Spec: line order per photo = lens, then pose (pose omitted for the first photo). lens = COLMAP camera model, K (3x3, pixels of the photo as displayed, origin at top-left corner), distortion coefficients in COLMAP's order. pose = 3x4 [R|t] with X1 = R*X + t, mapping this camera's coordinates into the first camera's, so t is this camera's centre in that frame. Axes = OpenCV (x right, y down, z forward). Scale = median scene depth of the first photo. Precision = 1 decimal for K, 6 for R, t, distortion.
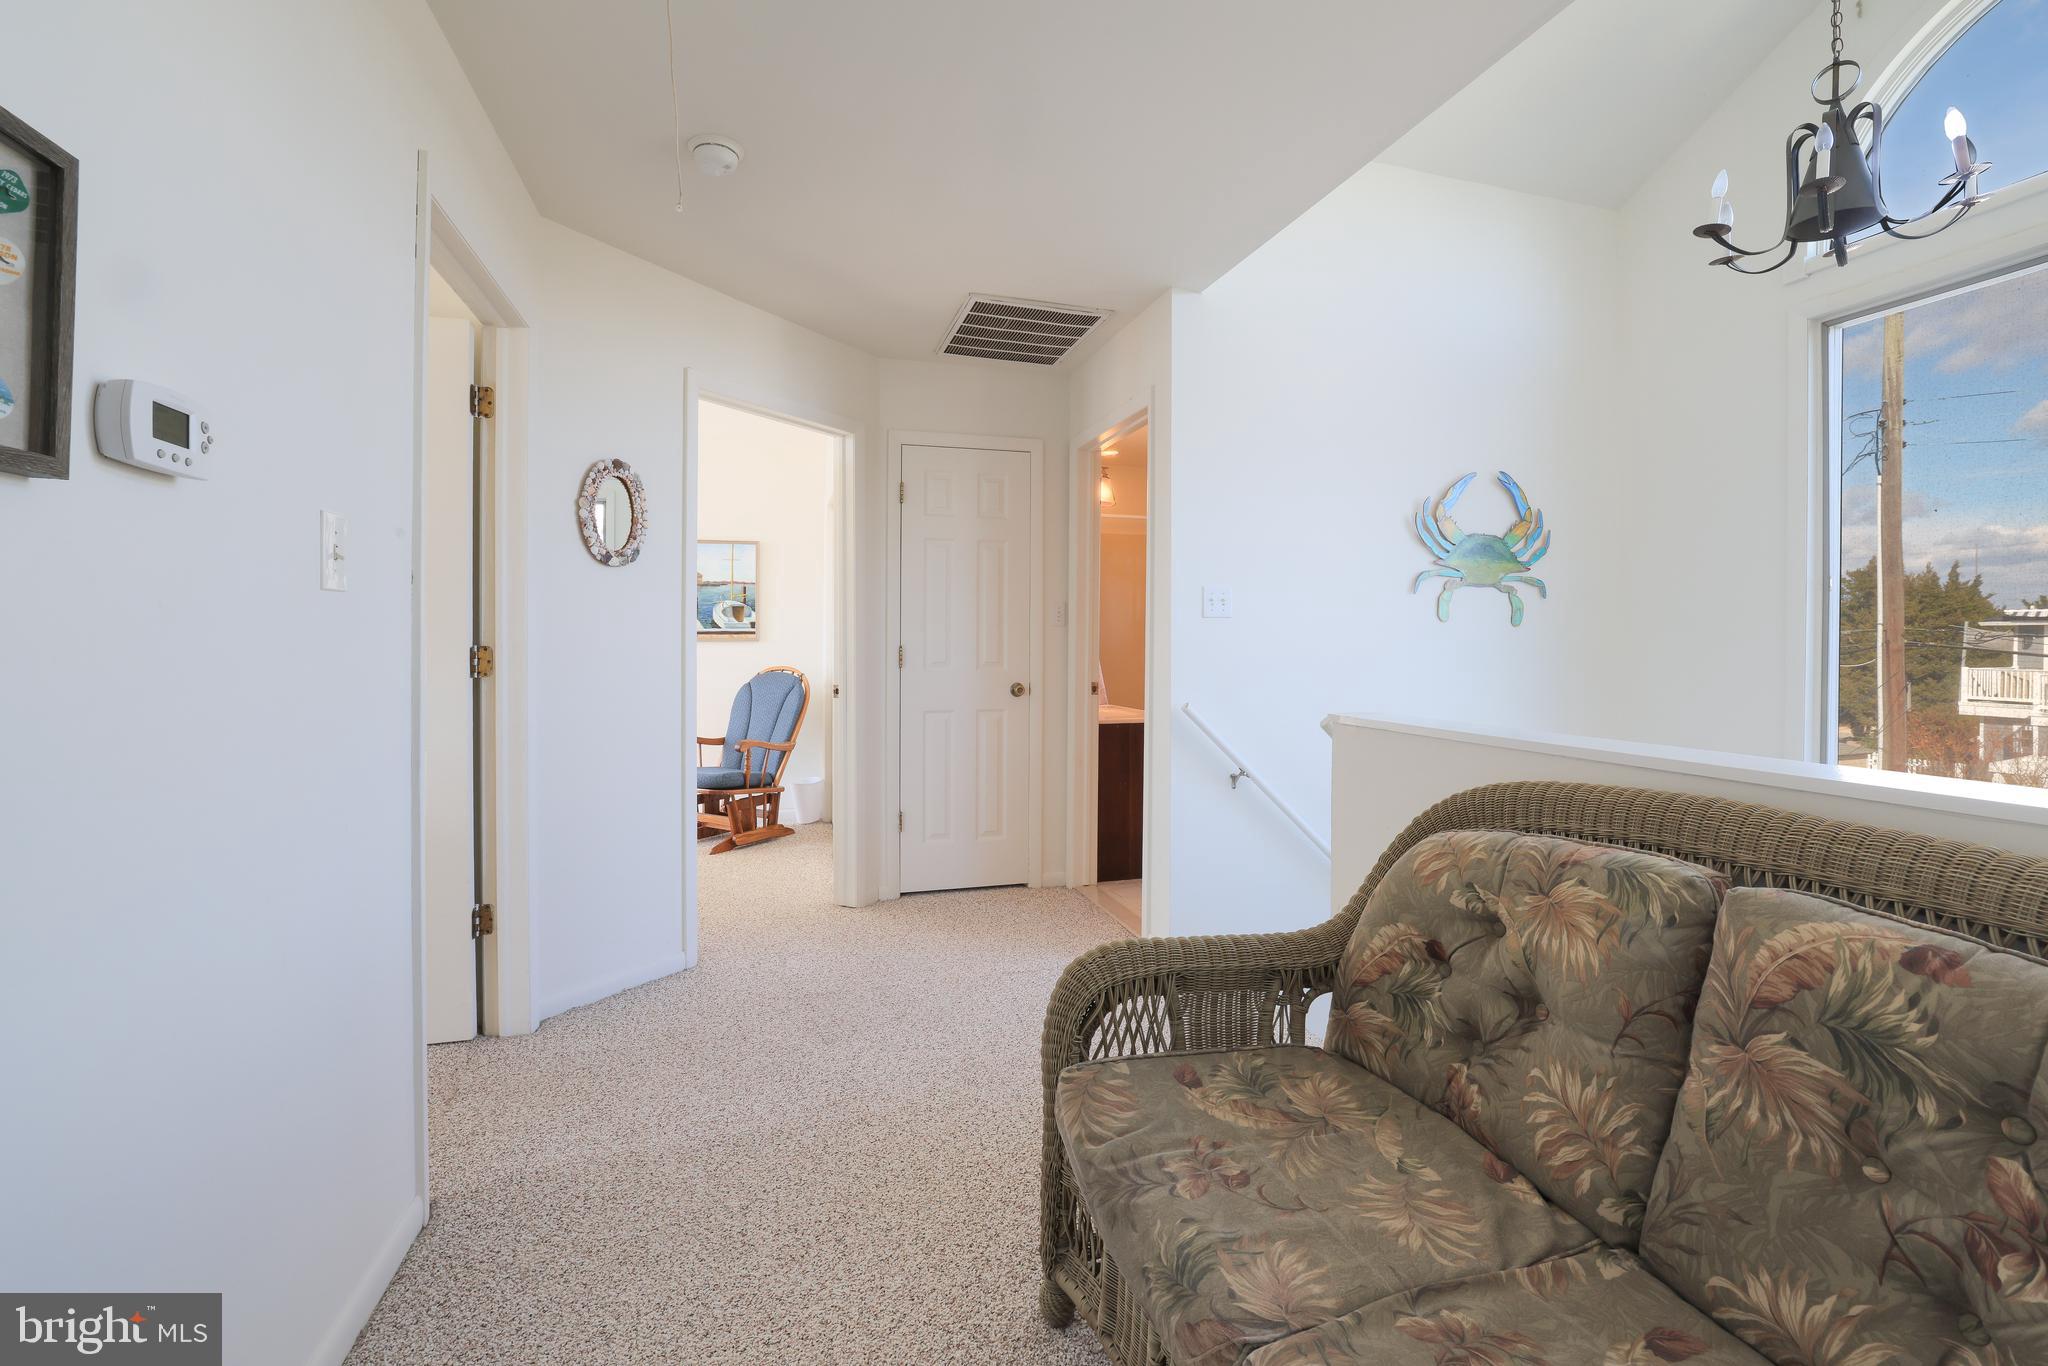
lens RADIAL K [[865.1, 0, 1022.9], [0, 865.1, 651.4], [0, 0, 1]] dist [-0.019876, 0.000251]
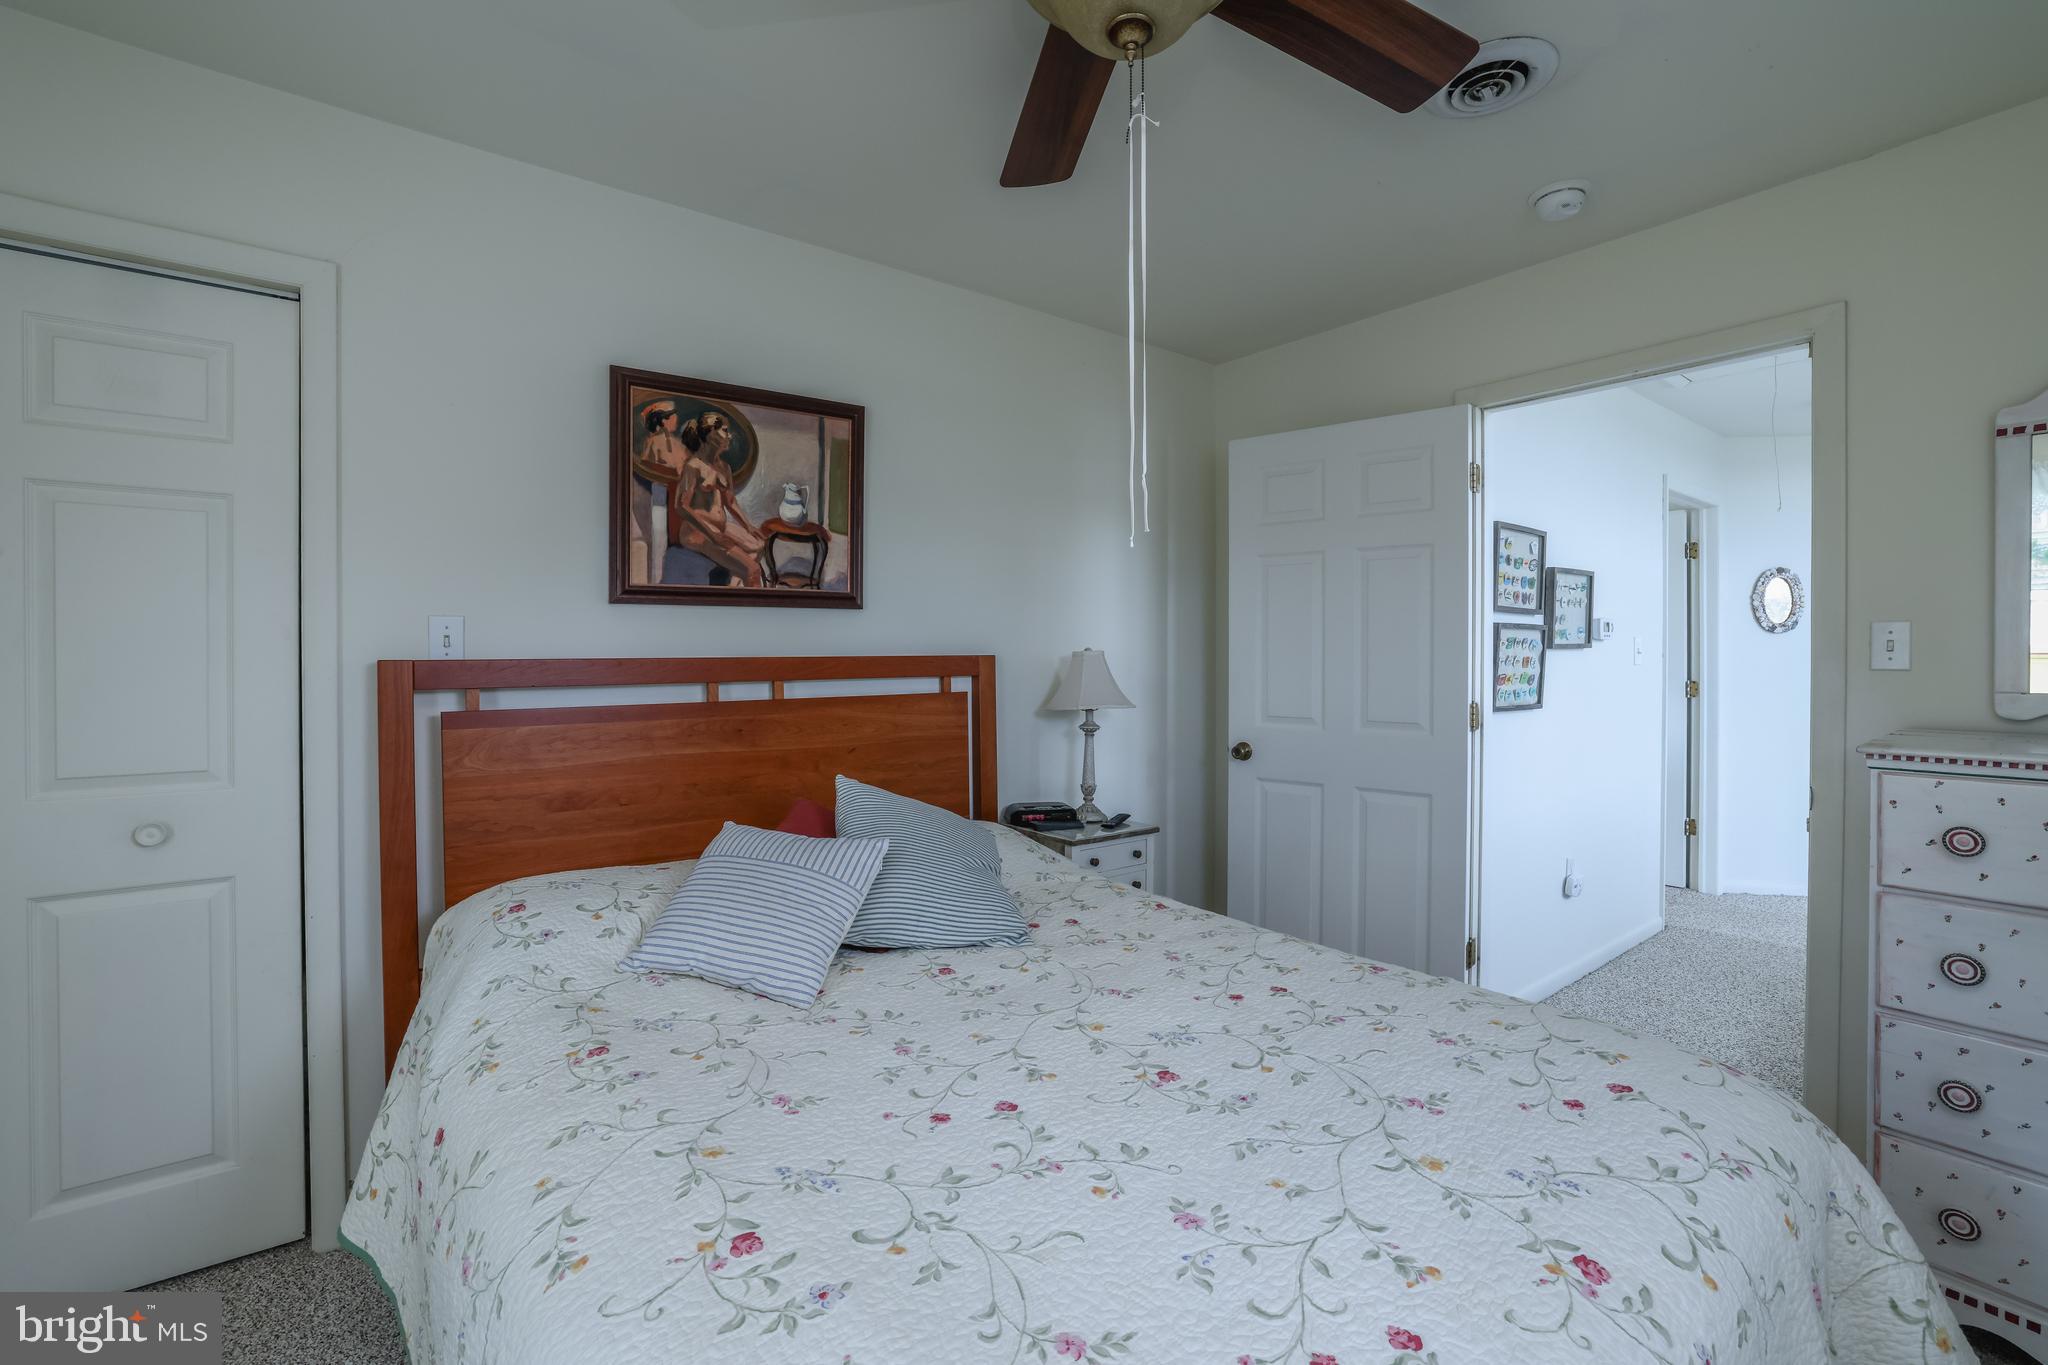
lens RADIAL K [[865.1, 0, 1022.9], [0, 865.1, 650.9], [0, 0, 1]] dist [-0.019876, 0.000251]
pose [[0.349394, -0.004288, -0.936966, 0.543290], [-0.010693, 0.999906, -0.008564, -0.037742], [0.936915, 0.013011, 0.349315, -0.913090]]
